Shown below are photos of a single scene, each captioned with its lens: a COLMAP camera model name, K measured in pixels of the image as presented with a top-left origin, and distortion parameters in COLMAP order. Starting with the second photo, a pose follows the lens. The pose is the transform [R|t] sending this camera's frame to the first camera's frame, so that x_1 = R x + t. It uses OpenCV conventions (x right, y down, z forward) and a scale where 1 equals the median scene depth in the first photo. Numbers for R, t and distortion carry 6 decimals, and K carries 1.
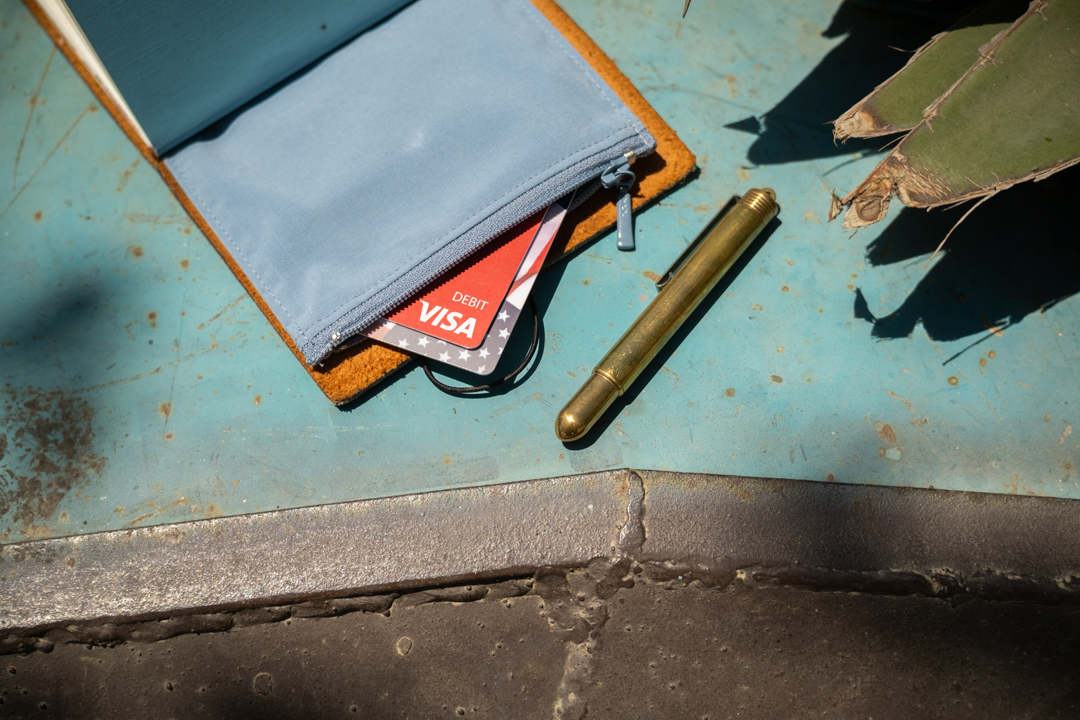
lens RADIAL K [[1388.3, 0, 540.0], [0, 1388.3, 360.0], [0, 0, 1]] dist [-0.097368, 0.322779]
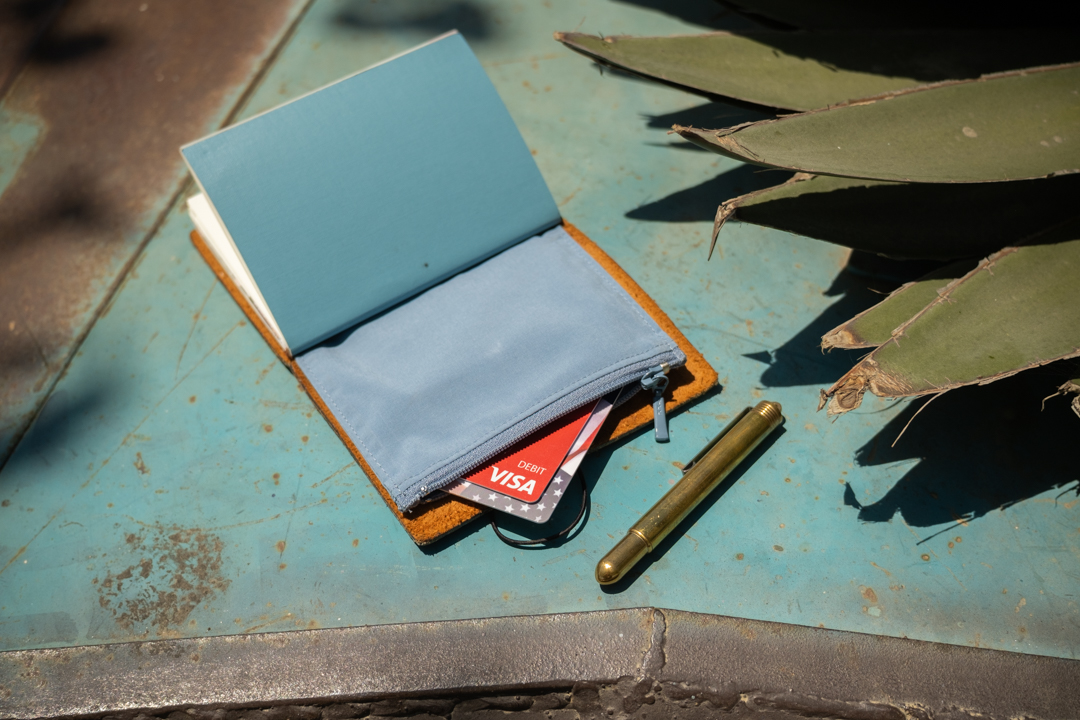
lens RADIAL K [[1388.3, 0, 540.0], [0, 1388.3, 360.0], [0, 0, 1]] dist [-0.097368, 0.322779]
pose [[0.997887, 0.041861, -0.049693, 0.015001], [-0.053421, 0.963932, -0.260733, 0.187174], [0.036986, 0.262837, 0.964131, -0.231989]]
